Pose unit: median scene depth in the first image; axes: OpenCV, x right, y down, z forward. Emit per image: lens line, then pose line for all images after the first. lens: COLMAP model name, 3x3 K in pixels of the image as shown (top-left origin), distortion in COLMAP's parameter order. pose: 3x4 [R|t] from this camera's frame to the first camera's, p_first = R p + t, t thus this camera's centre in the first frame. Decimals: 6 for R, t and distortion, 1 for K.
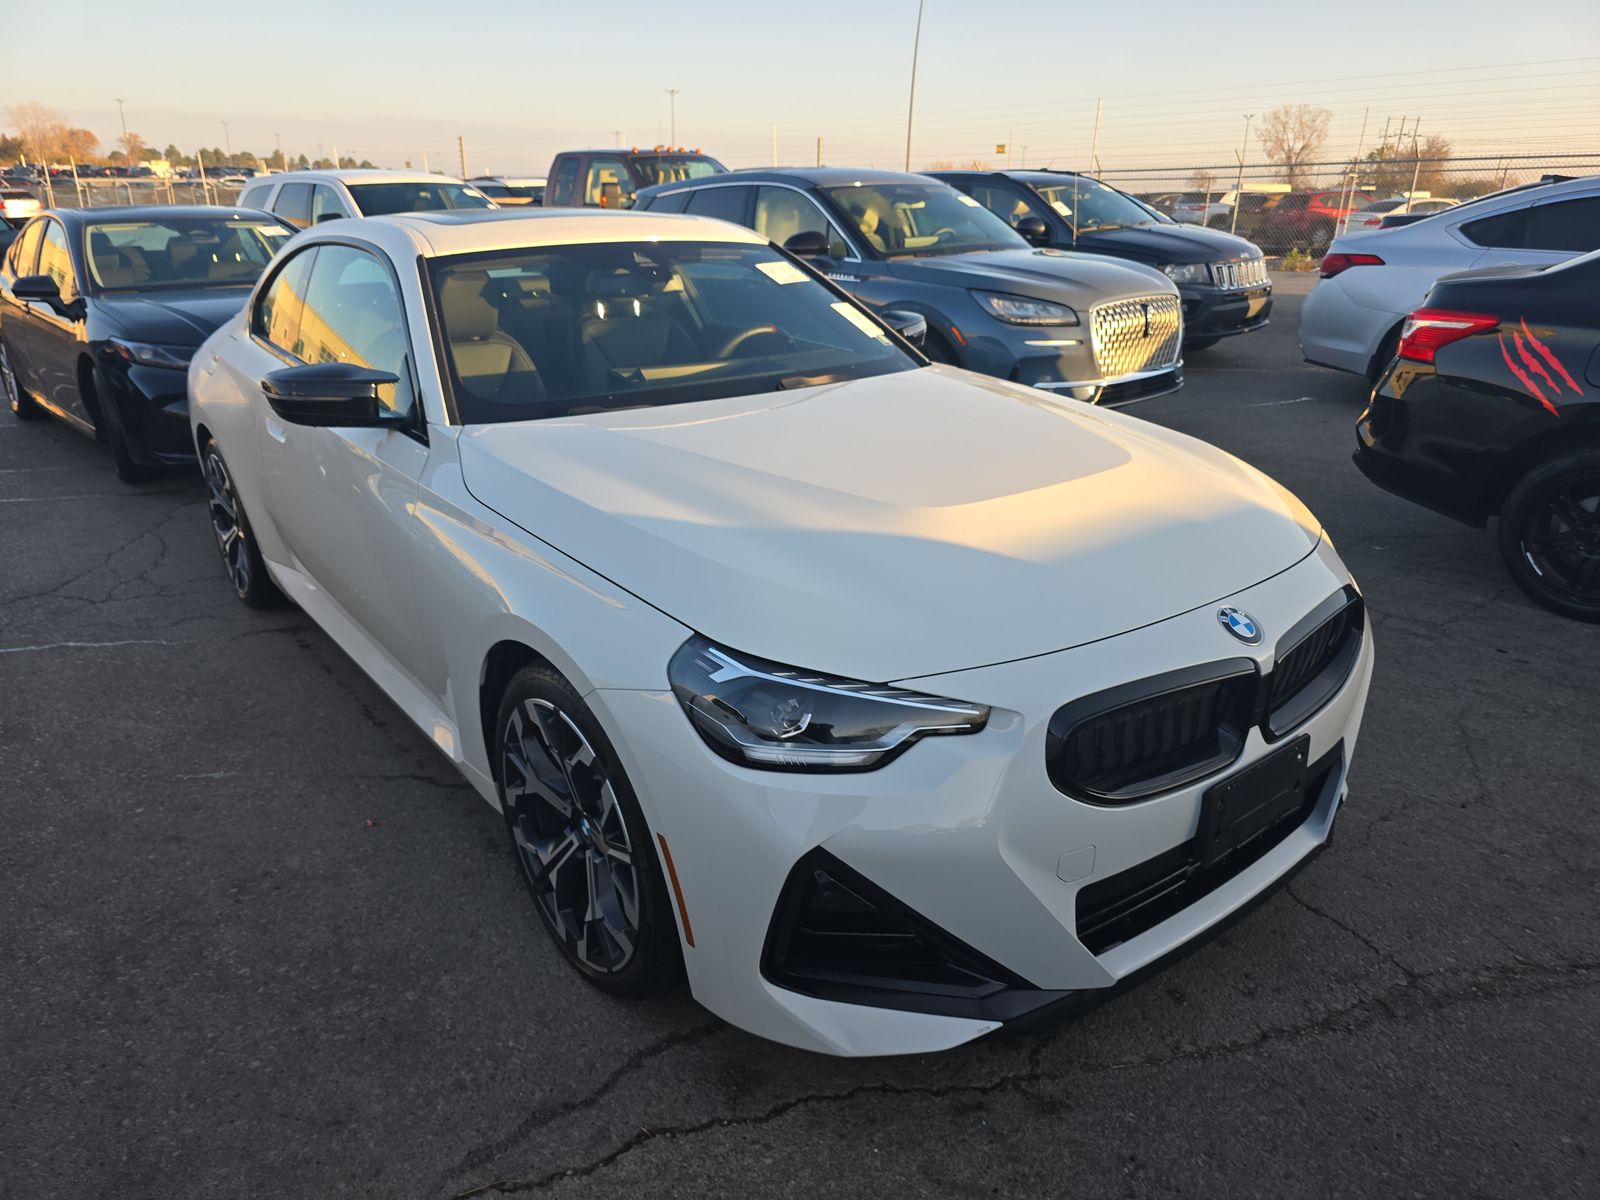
lens RADIAL K [[1061.6, 0, 800.0], [0, 1061.6, 600.0], [0, 0, 1]] dist [0.048457, -0.040548]
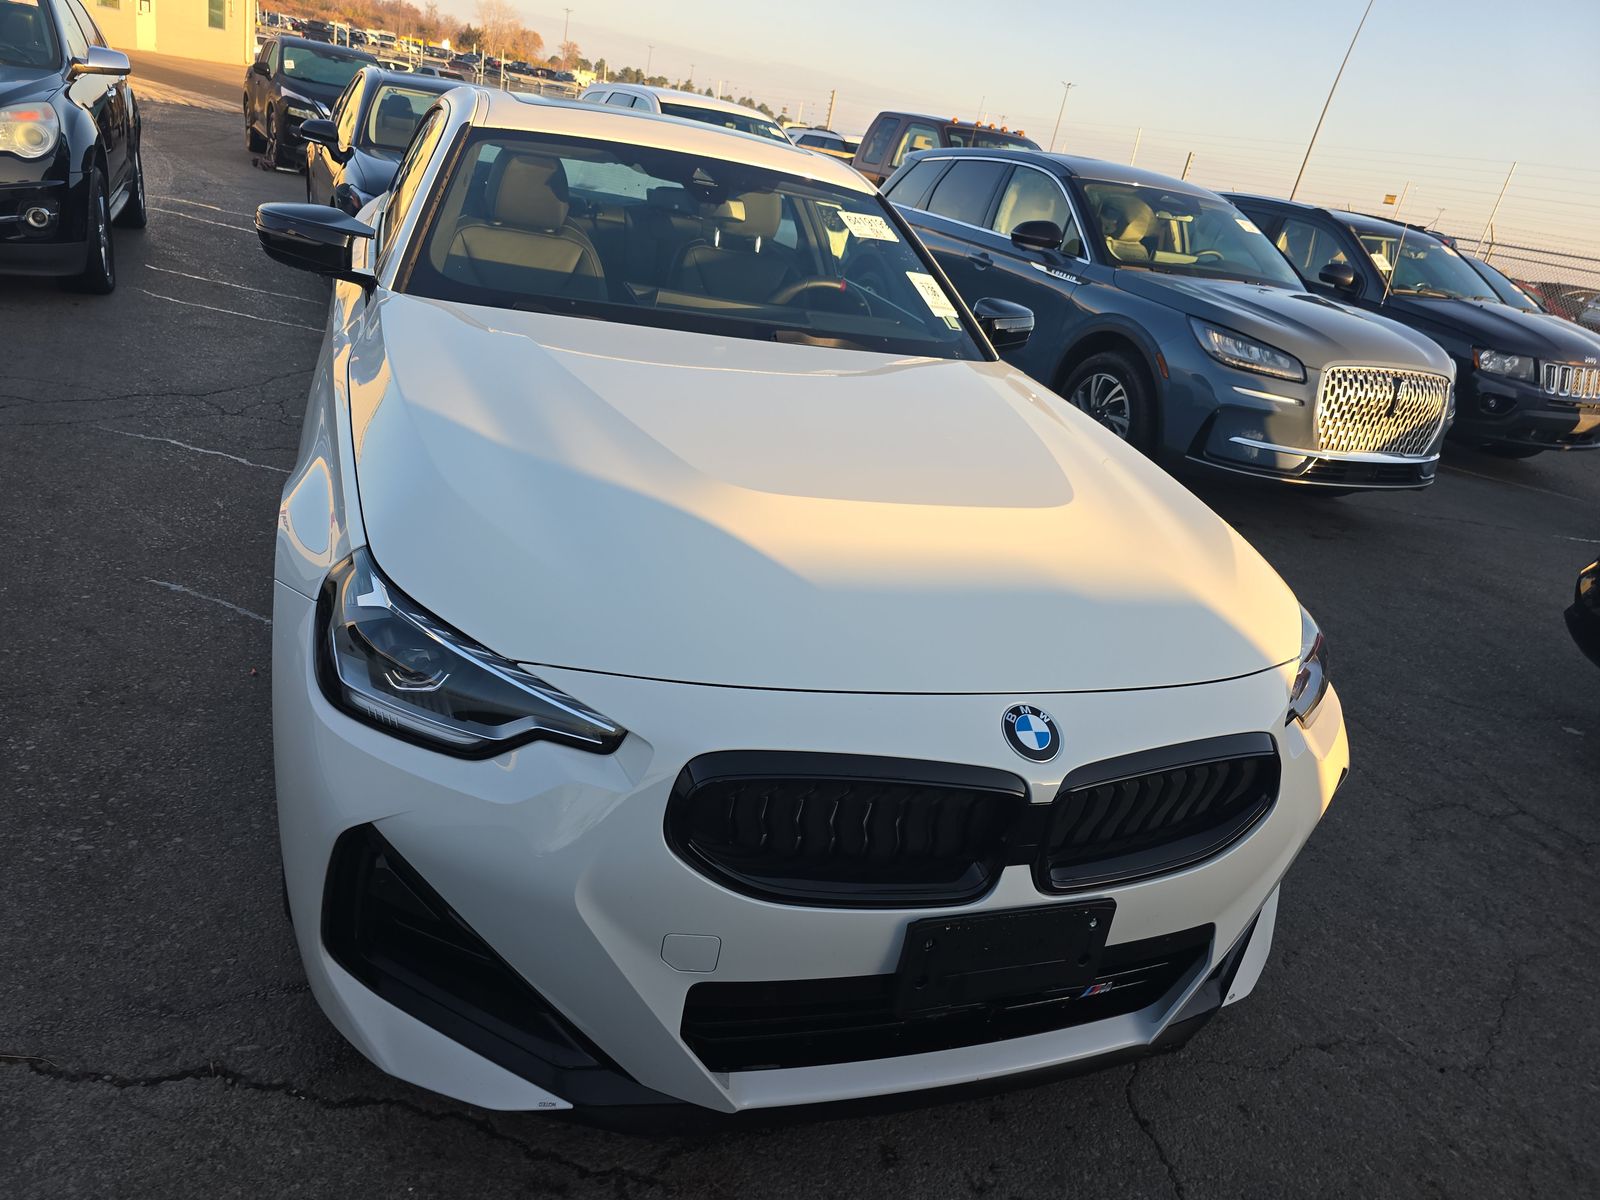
lens RADIAL K [[1061.6, 0, 800.0], [0, 1061.6, 600.0], [0, 0, 1]] dist [0.048457, -0.040548]
pose [[0.934218, 0.275992, -0.225978, 0.197518], [-0.272942, 0.960965, 0.045275, -0.027431], [0.229652, 0.019382, 0.973080, 0.108133]]
